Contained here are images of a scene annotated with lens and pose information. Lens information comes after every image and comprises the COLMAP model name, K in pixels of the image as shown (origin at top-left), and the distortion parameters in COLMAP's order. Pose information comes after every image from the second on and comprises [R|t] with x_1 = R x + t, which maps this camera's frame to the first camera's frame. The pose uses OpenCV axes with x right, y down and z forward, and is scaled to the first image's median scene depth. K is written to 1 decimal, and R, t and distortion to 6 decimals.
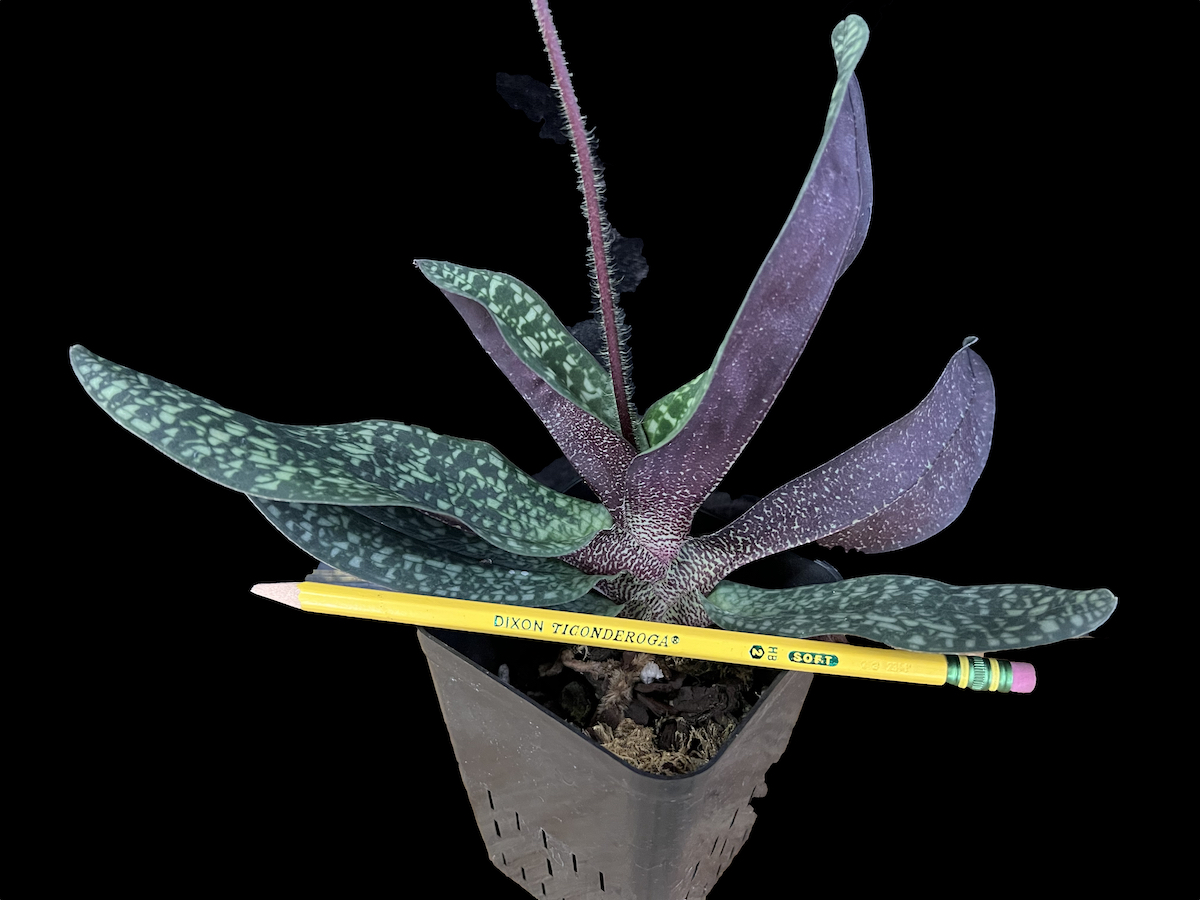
lens RADIAL K [[904.1, 0, 600.0], [0, 904.1, 457.0], [0, 0, 1]] dist [-0.010664, -0.054013]
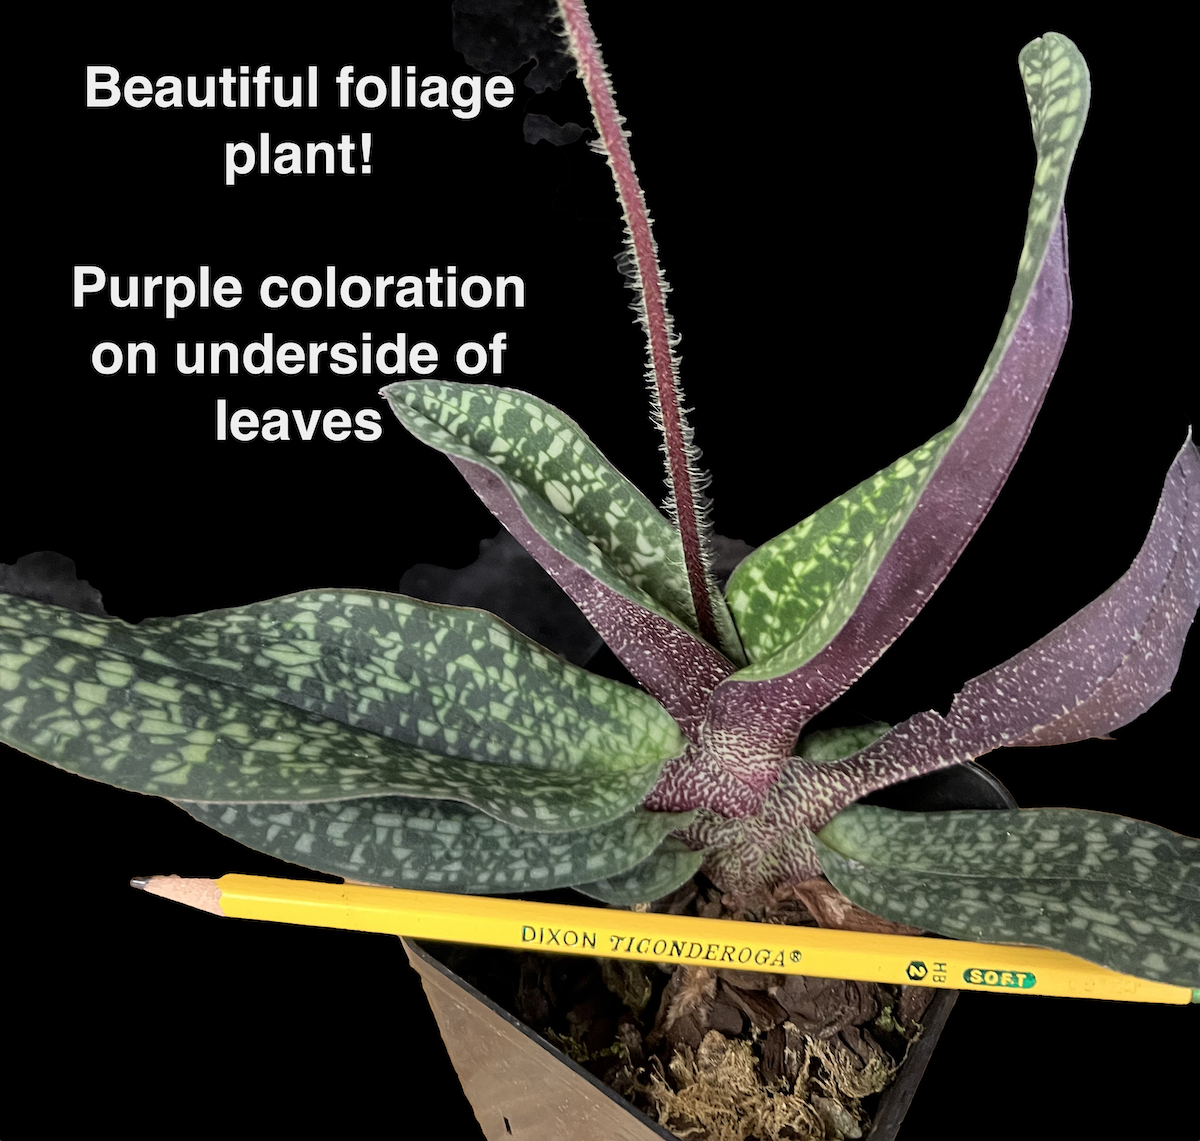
lens RADIAL K [[1275.3, 0, 676.6], [0, 1275.3, 480.3], [0, 0, 1]] dist [-0.052854, 0.000000]
pose [[0.997368, -0.025967, 0.067693, -0.052658], [0.023601, 0.999090, 0.035521, -0.164896], [-0.068554, -0.033830, 0.997074, 0.069589]]
